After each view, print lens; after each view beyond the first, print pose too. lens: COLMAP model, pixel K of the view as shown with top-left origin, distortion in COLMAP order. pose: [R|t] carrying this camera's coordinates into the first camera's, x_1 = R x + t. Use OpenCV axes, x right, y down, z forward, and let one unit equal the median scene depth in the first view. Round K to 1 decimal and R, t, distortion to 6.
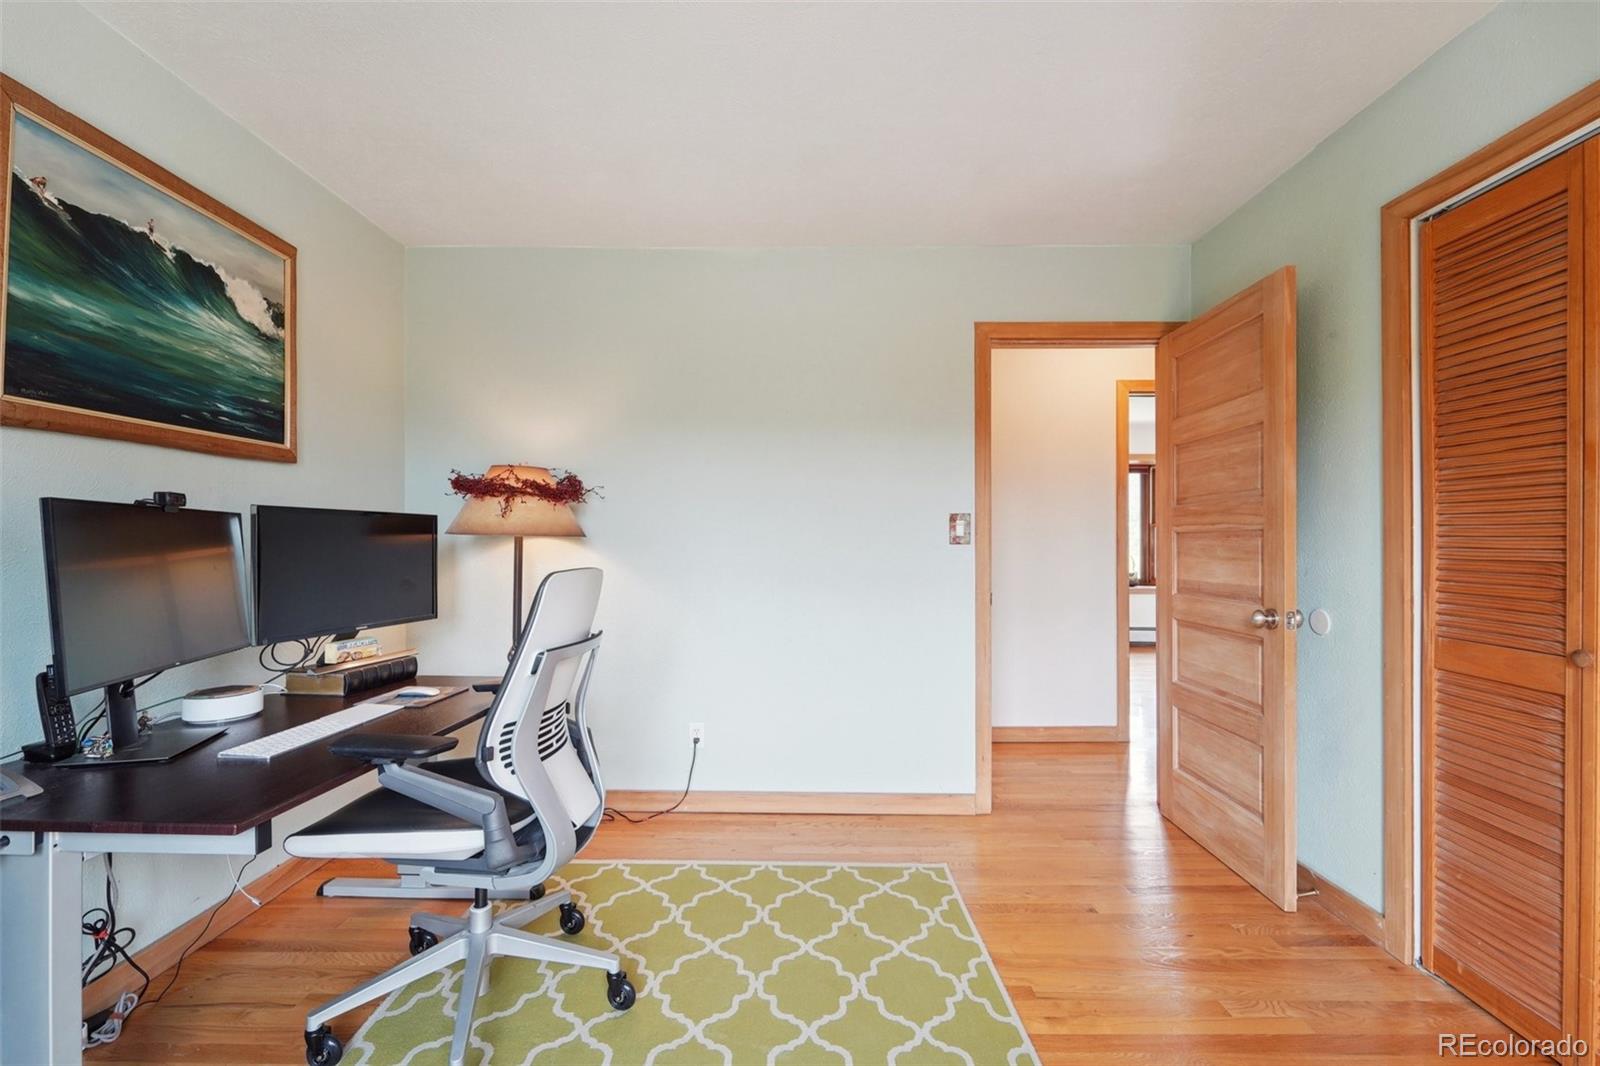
lens RADIAL K [[662.7, 0, 799.5], [0, 662.7, 539.2], [0, 0, 1]] dist [0.004193, -0.000282]
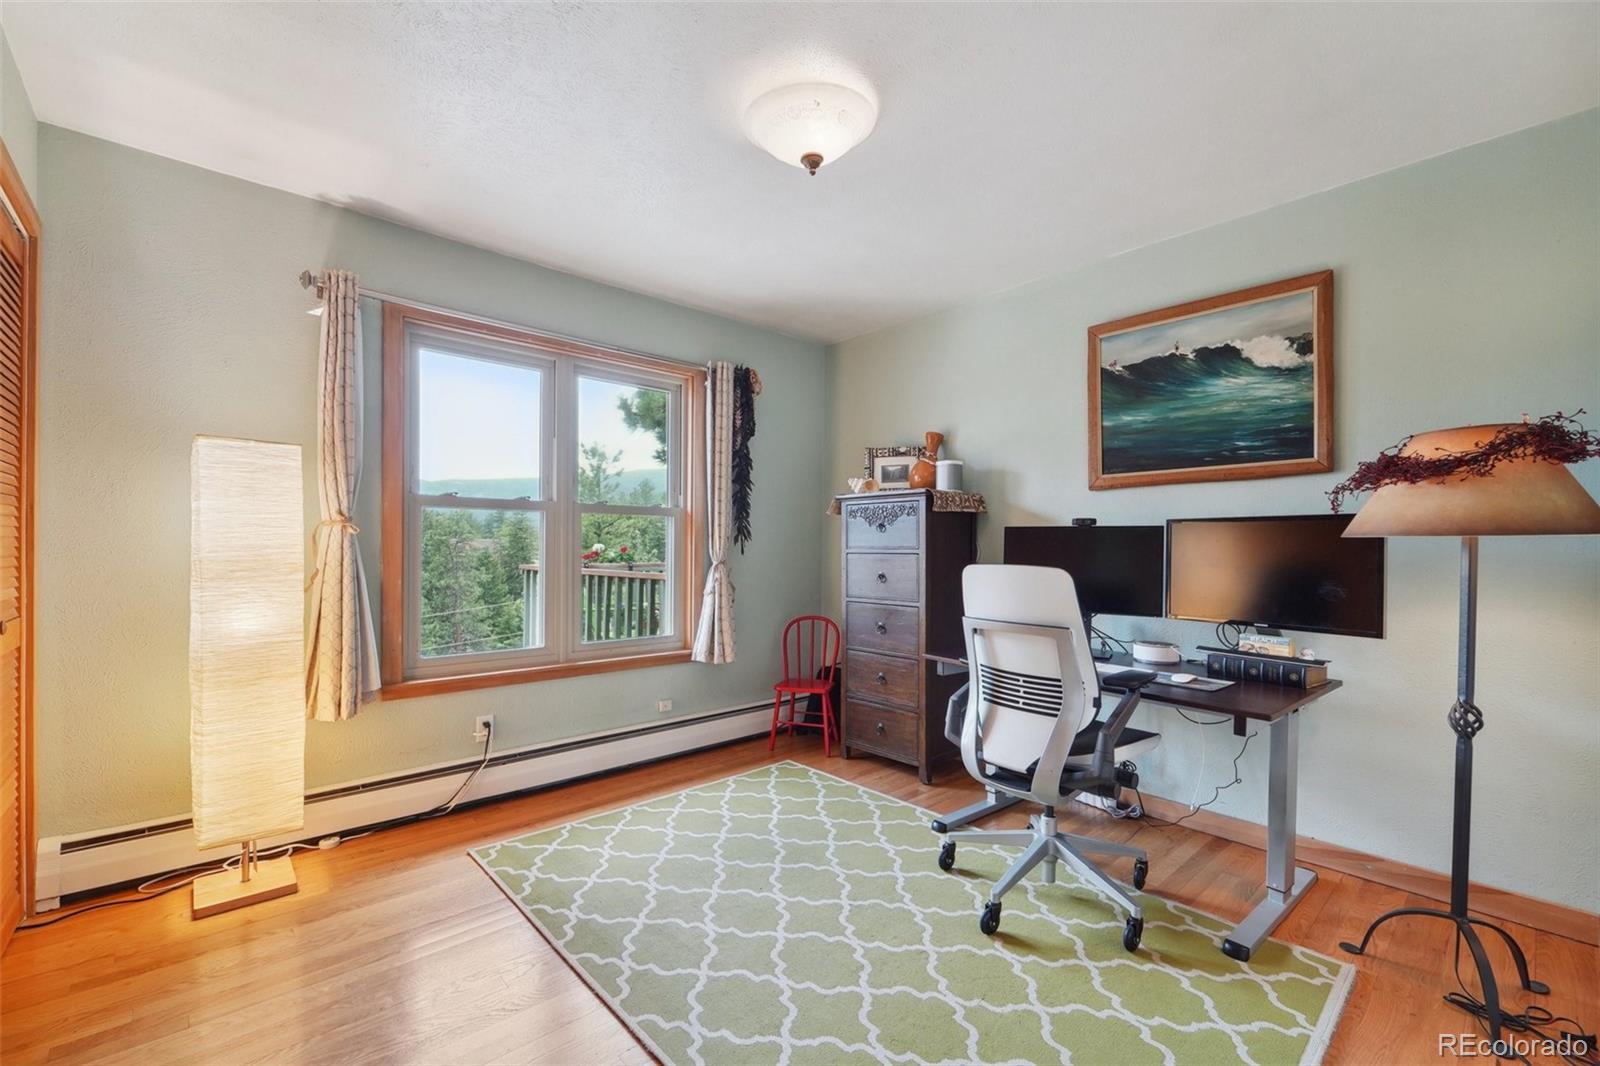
lens RADIAL K [[662.7, 0, 799.5], [0, 662.7, 539.2], [0, 0, 1]] dist [0.004193, -0.000282]
pose [[-0.733339, -0.011796, -0.679761, 0.670858], [-0.002513, 0.999890, -0.014641, 0.012558], [0.679858, -0.009028, -0.733288, 1.377511]]
